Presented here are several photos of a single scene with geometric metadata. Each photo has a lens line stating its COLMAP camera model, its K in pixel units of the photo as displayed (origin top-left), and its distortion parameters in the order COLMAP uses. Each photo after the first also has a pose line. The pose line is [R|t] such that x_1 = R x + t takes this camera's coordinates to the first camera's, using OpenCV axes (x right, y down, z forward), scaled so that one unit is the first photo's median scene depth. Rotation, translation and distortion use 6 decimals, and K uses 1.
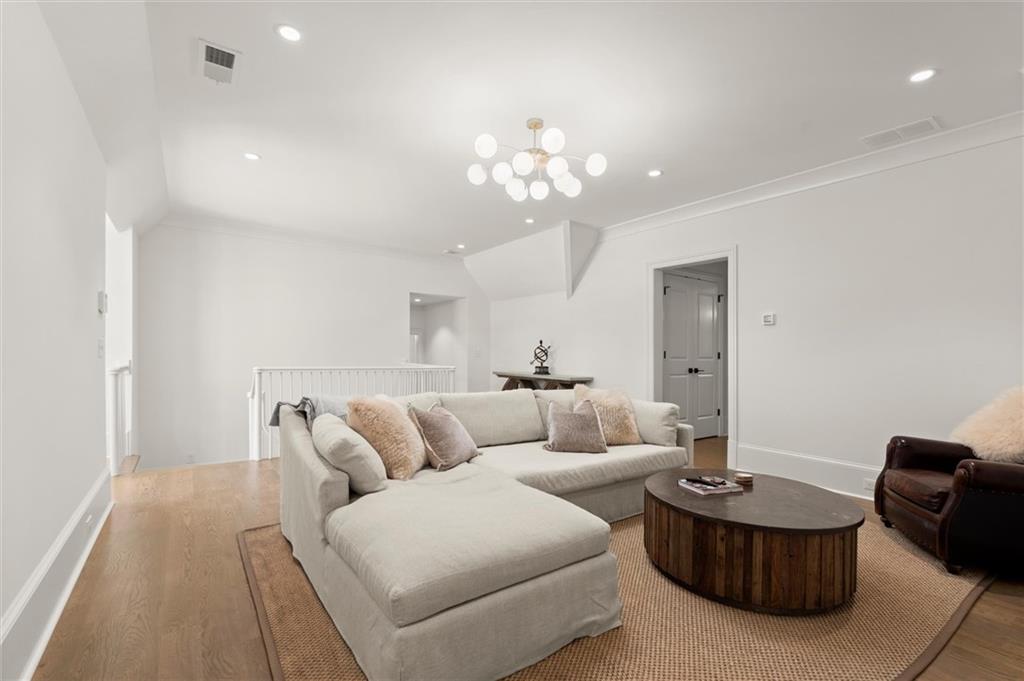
lens RADIAL K [[450.2, 0, 501.5], [0, 450.2, 364.1], [0, 0, 1]] dist [-0.000318, -0.000005]
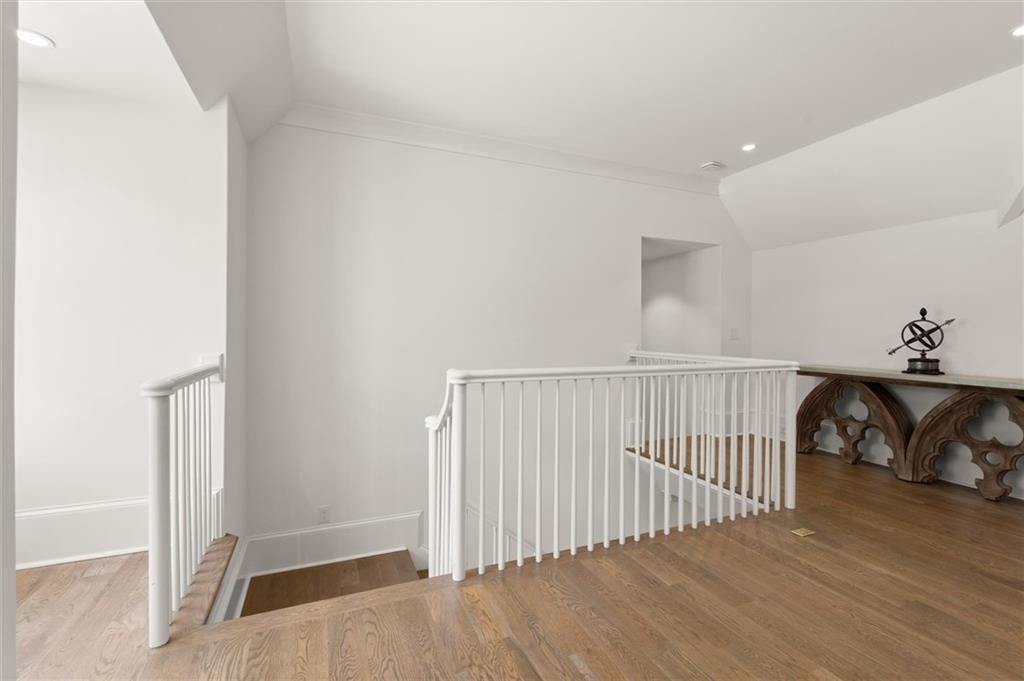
lens RADIAL K [[450.2, 0, 512.3], [0, 450.2, 337.4], [0, 0, 1]] dist [-0.000318, -0.000005]
pose [[0.977893, -0.006224, -0.209012, -0.269193], [0.003412, 0.999899, -0.013815, -0.014020], [0.209076, 0.012796, 0.977816, 0.390285]]
